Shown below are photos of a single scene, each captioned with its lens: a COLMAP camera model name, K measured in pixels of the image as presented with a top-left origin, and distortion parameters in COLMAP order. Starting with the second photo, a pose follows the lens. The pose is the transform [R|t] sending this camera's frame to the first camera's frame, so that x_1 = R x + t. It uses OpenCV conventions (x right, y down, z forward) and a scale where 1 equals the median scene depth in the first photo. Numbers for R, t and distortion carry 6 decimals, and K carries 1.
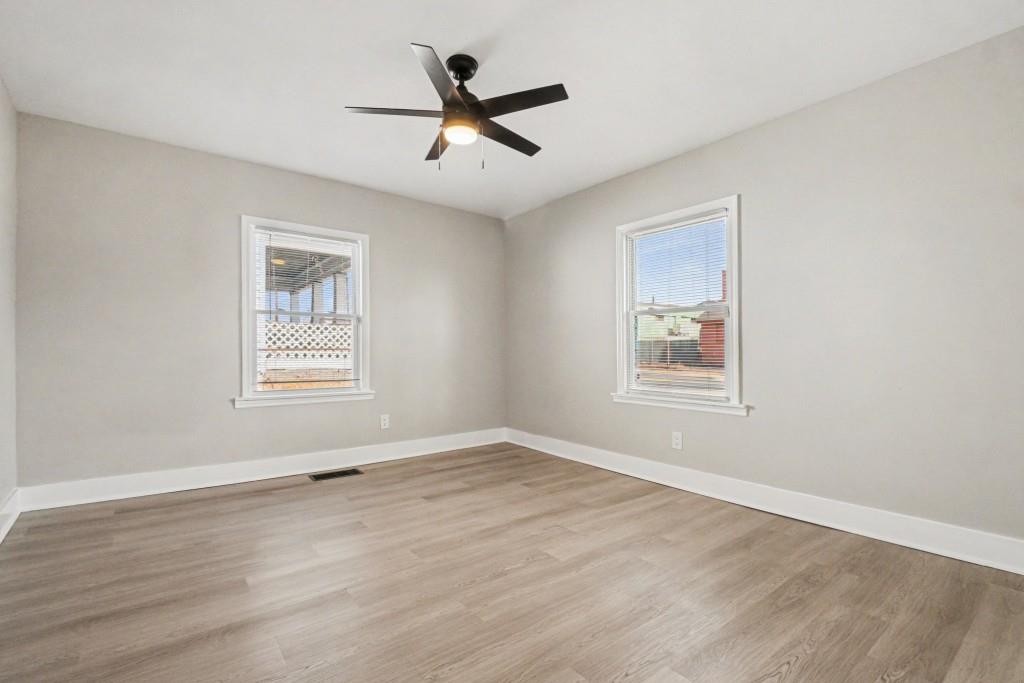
lens RADIAL K [[461.3, 0, 509.7], [0, 461.3, 349.0], [0, 0, 1]] dist [-0.004513, -0.000248]
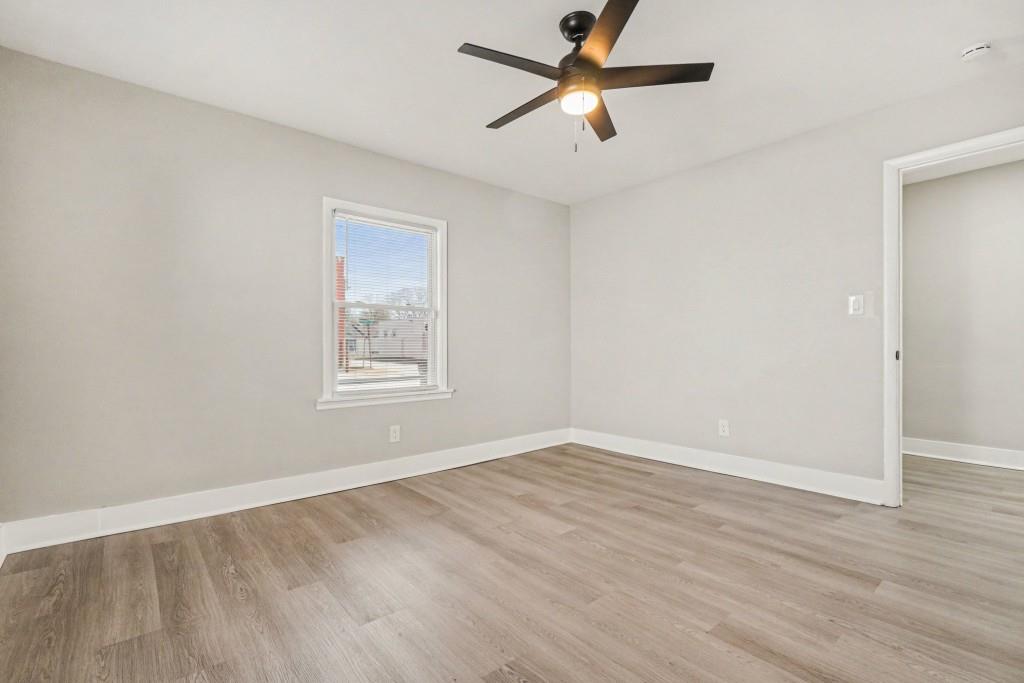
lens RADIAL K [[461.3, 0, 492.5], [0, 461.3, 349.9], [0, 0, 1]] dist [-0.004513, -0.000248]
pose [[-0.029853, -0.004530, 0.999544, -0.753853], [-0.001713, 0.999988, 0.004480, 0.005704], [-0.999553, -0.001578, -0.029861, 0.908288]]
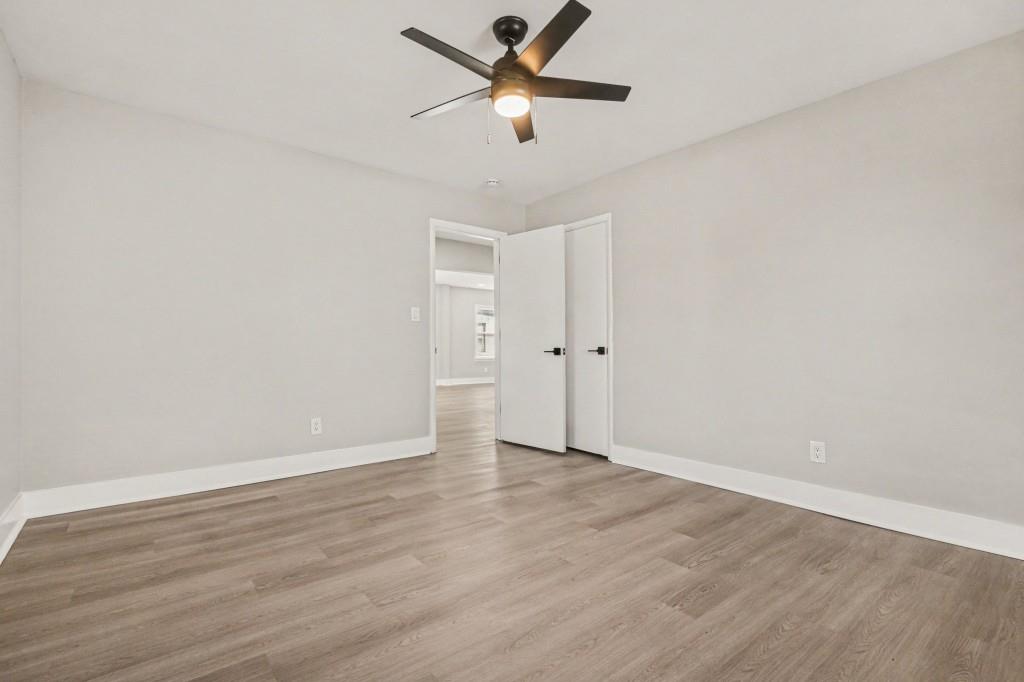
lens RADIAL K [[461.3, 0, 515.8], [0, 461.3, 337.0], [0, 0, 1]] dist [-0.004513, -0.000248]
pose [[-0.999554, -0.005450, -0.029371, -0.059946], [-0.004714, 0.999675, -0.025064, 0.013186], [0.029498, -0.024914, -0.999254, 1.458747]]
